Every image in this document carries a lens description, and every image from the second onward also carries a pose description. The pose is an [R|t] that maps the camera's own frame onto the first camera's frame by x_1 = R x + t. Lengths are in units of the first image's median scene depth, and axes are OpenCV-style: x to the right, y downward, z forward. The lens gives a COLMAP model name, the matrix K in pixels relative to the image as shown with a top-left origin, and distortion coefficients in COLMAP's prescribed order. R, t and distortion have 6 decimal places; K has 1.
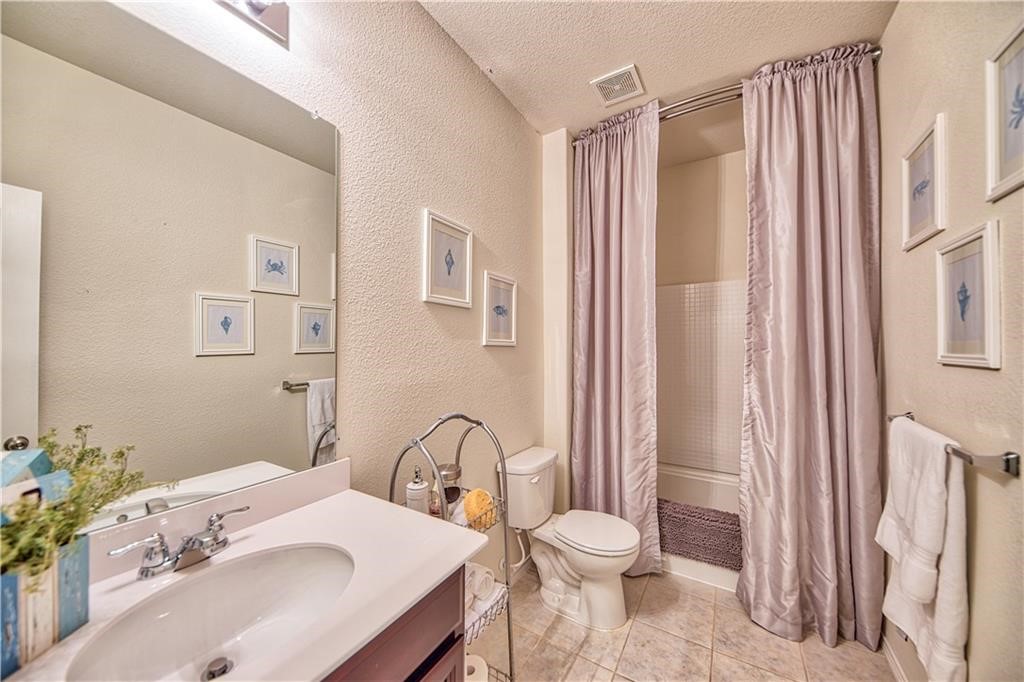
lens RADIAL K [[359.3, 0, 511.4], [0, 359.3, 345.2], [0, 0, 1]] dist [0.001443, -0.000455]
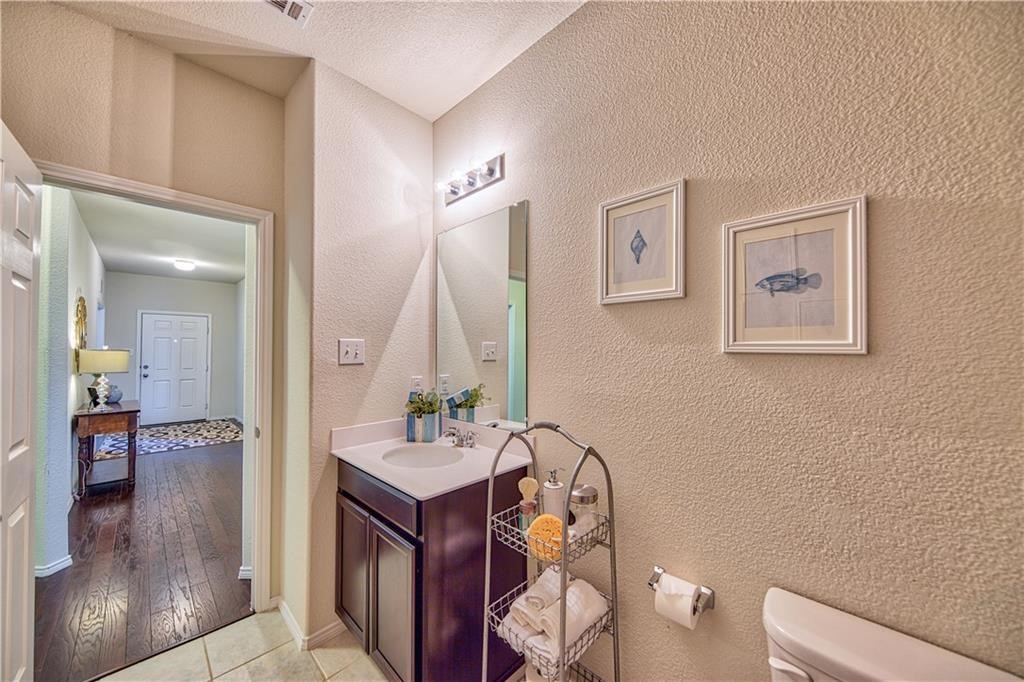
lens RADIAL K [[359.3, 0, 512.1], [0, 359.3, 345.8], [0, 0, 1]] dist [0.001443, -0.000455]
pose [[-0.226627, -0.018448, -0.973807, 0.684088], [0.002469, 0.999807, -0.019516, -0.000174], [0.973978, -0.006827, -0.226538, 0.955739]]
